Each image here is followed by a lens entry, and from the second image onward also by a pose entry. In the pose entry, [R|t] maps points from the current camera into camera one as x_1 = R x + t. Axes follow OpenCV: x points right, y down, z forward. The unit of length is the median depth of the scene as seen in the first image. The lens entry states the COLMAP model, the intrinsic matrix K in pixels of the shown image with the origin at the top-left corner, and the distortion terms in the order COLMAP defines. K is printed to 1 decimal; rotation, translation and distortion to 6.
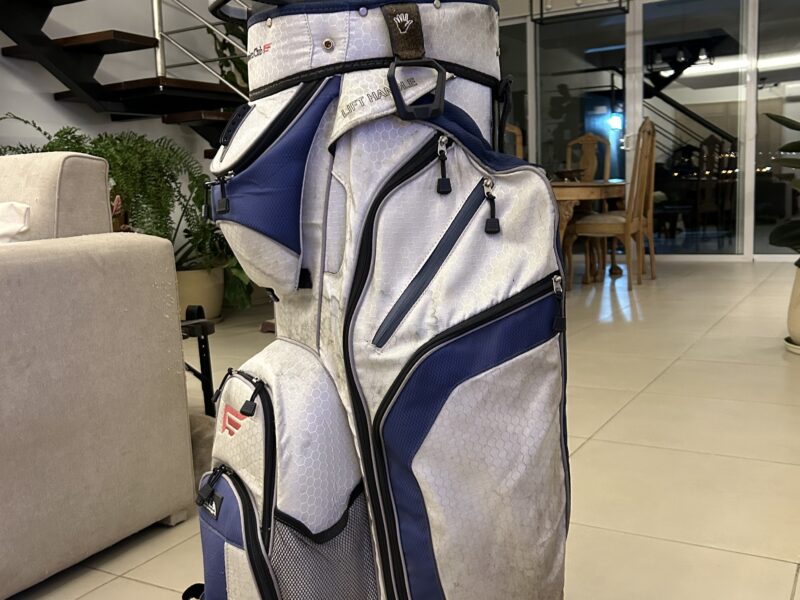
lens RADIAL K [[799.4, 0, 400.0], [0, 799.4, 300.0], [0, 0, 1]] dist [0.012679, 0.011052]
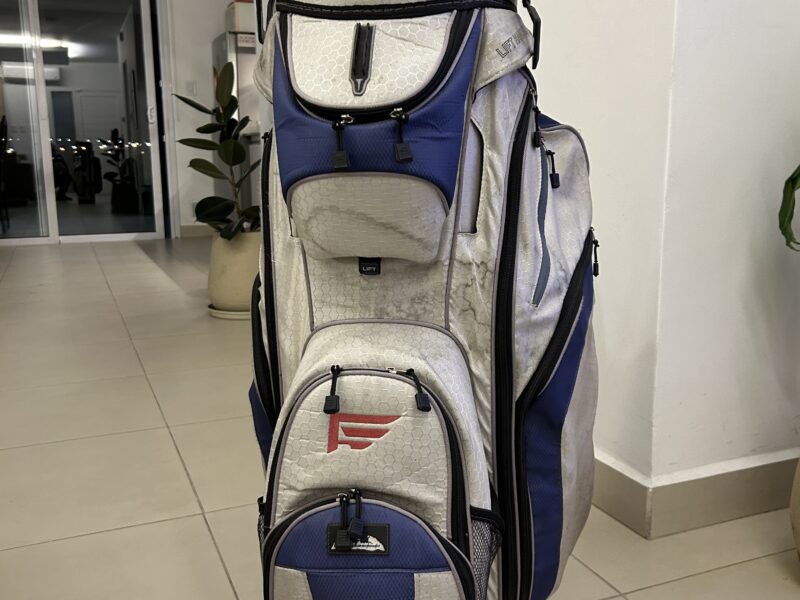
lens RADIAL K [[799.4, 0, 400.0], [0, 799.4, 300.0], [0, 0, 1]] dist [0.012679, 0.011052]
pose [[0.628134, -0.107064, 0.770704, -0.105140], [0.091116, 0.993795, 0.063794, -0.002976], [-0.772752, 0.030152, 0.633992, 0.063423]]
